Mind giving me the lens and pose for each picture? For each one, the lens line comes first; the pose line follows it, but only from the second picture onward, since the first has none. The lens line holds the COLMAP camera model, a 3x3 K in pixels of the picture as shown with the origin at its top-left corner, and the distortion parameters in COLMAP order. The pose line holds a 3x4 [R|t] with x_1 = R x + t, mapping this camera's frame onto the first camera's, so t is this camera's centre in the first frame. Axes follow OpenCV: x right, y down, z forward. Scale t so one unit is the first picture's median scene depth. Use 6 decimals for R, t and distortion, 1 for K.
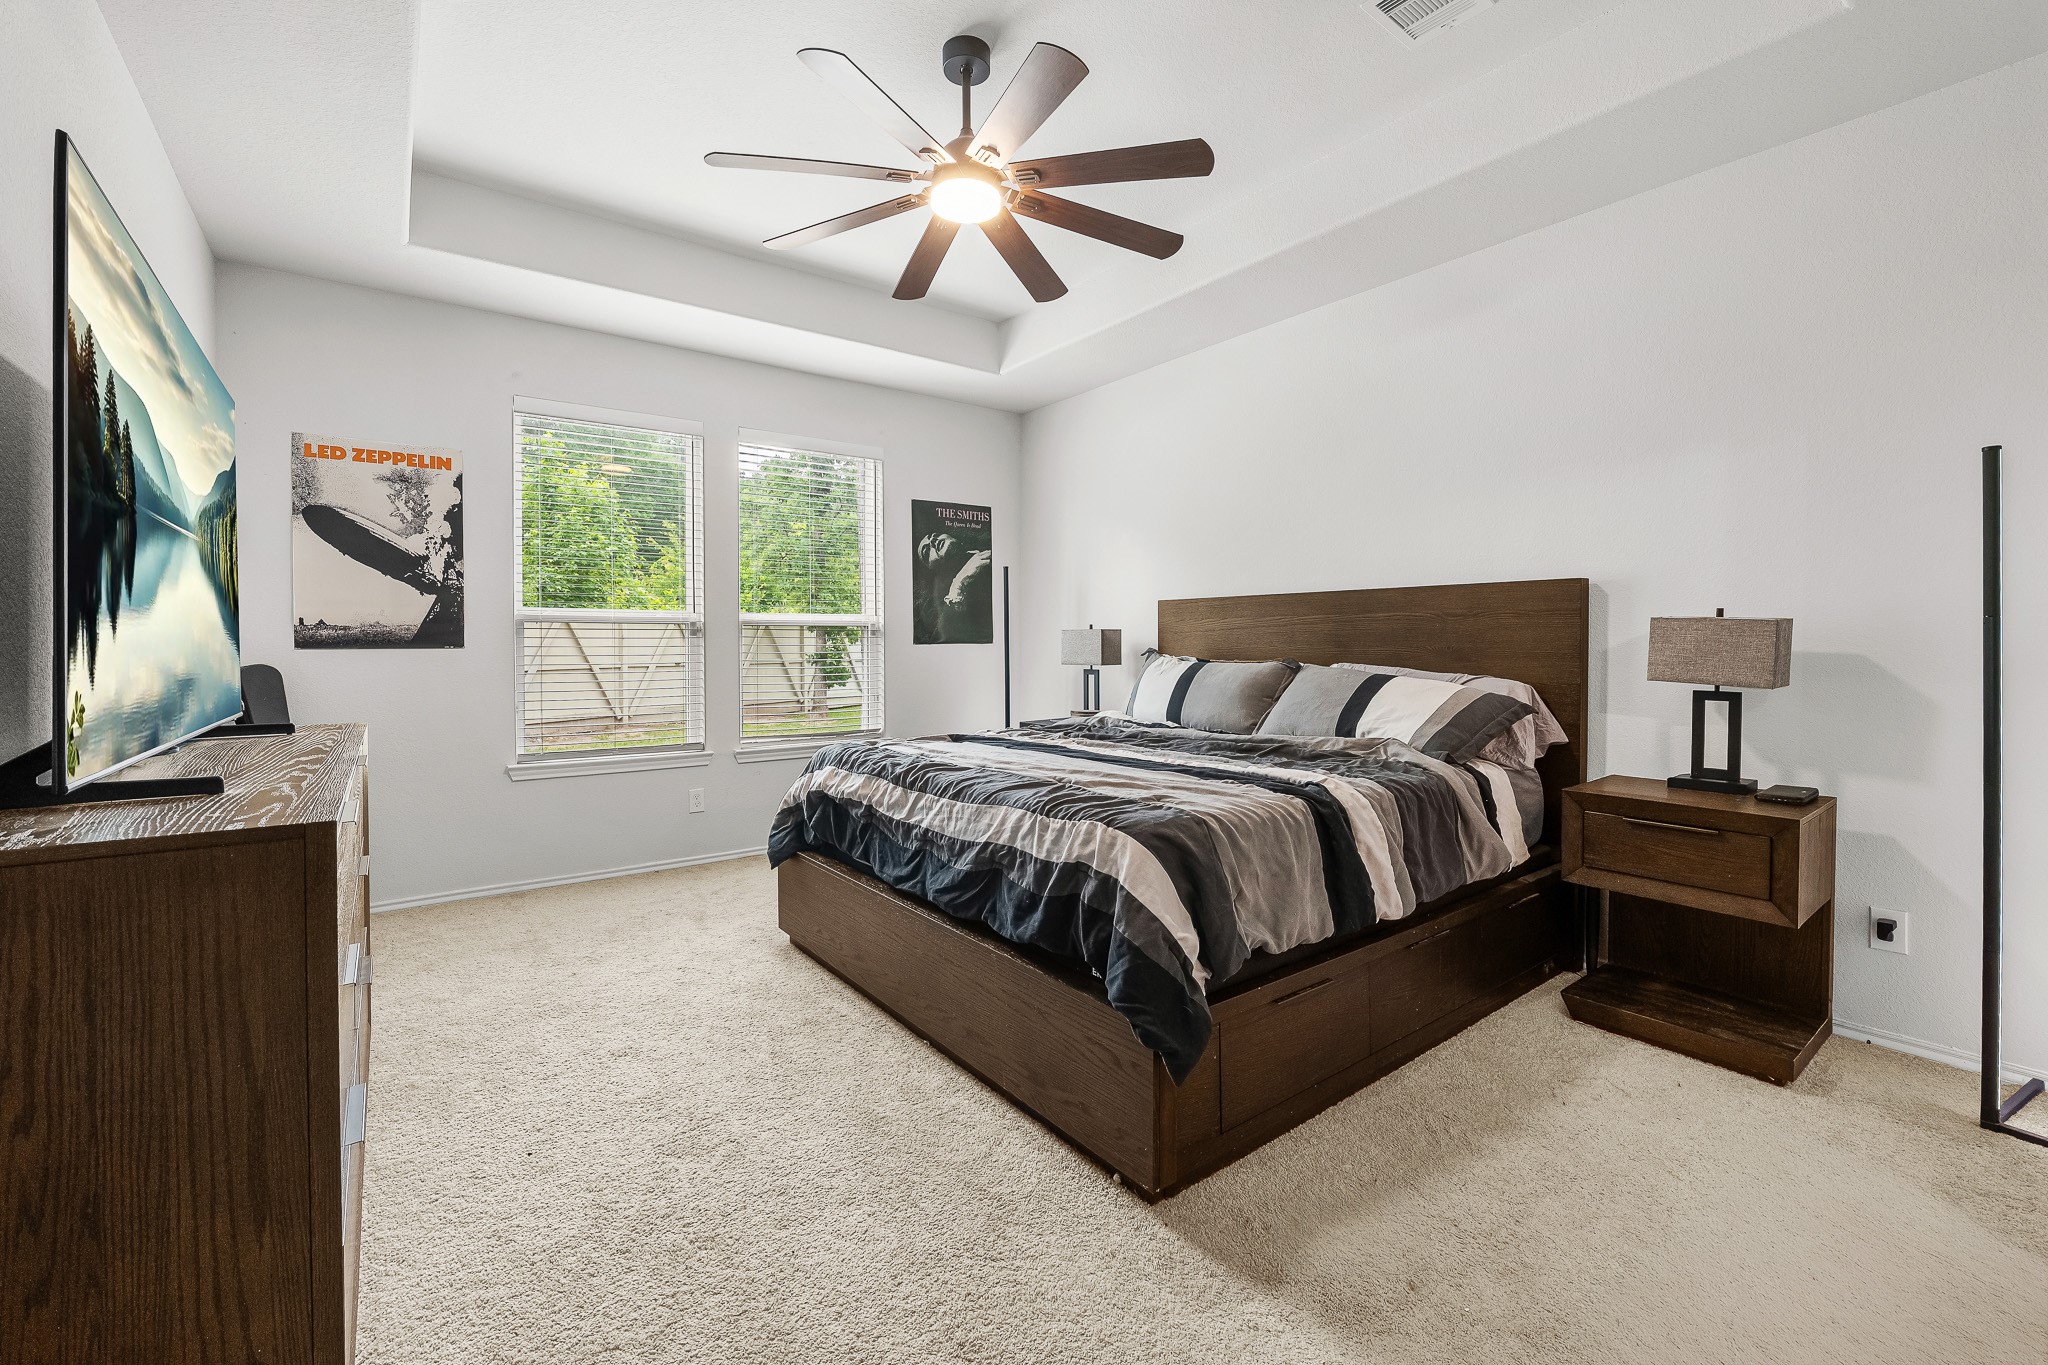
lens RADIAL K [[852.5, 0, 989.8], [0, 852.5, 636.4], [0, 0, 1]] dist [-0.011354, 0.000514]
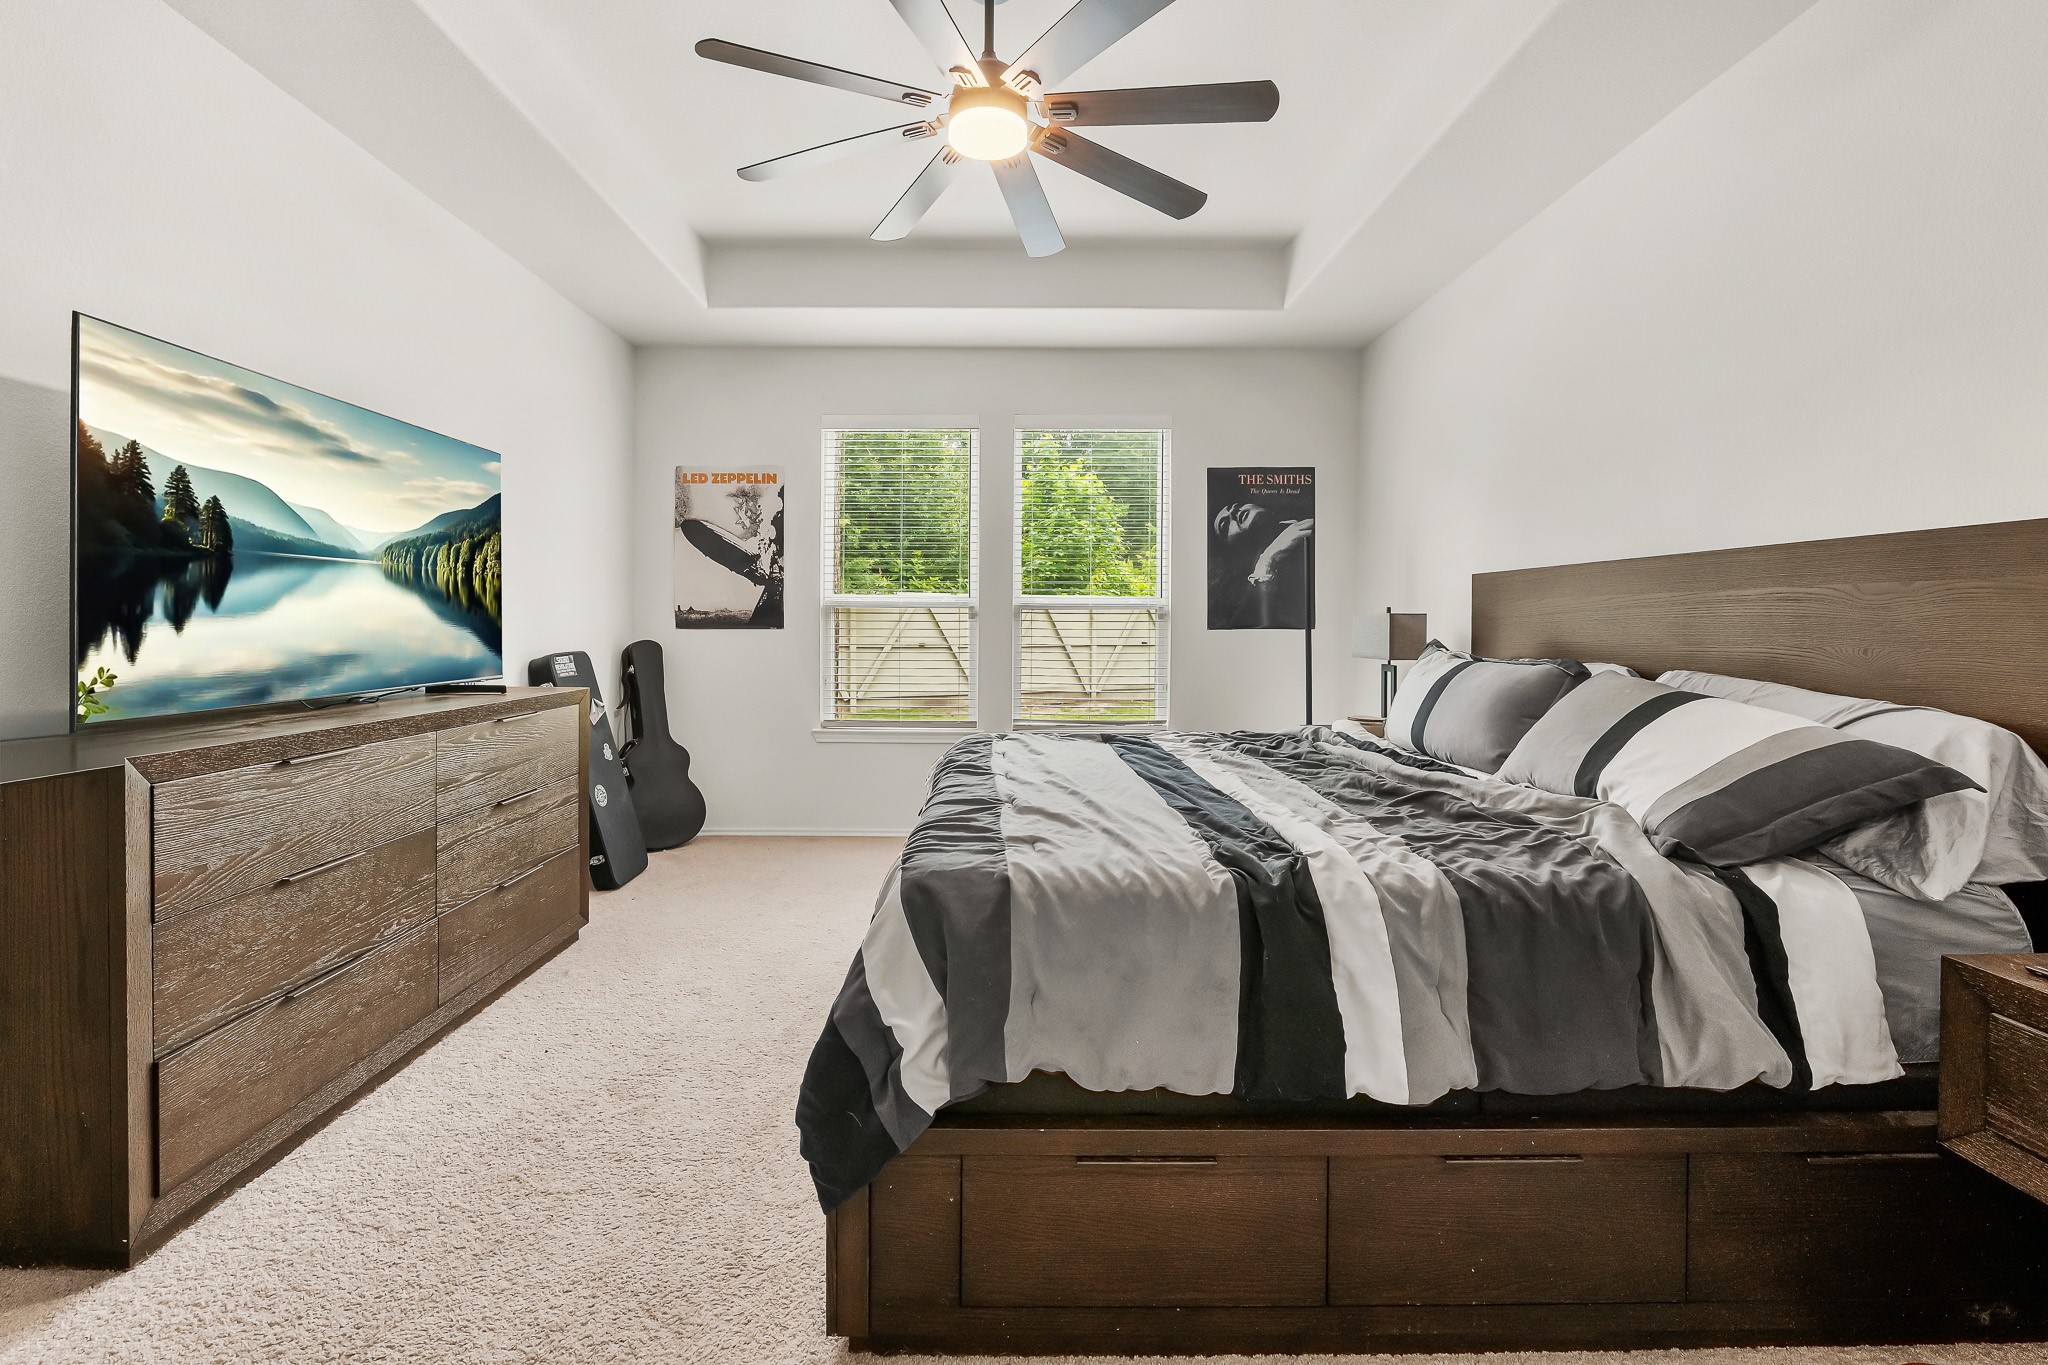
lens RADIAL K [[852.5, 0, 1026.8], [0, 852.5, 613.4], [0, 0, 1]] dist [-0.011354, 0.000514]
pose [[0.808336, -0.000433, -0.588721, 0.376463], [-0.003163, 0.999982, -0.005079, -0.003697], [0.588713, 0.005967, 0.808320, 0.222585]]
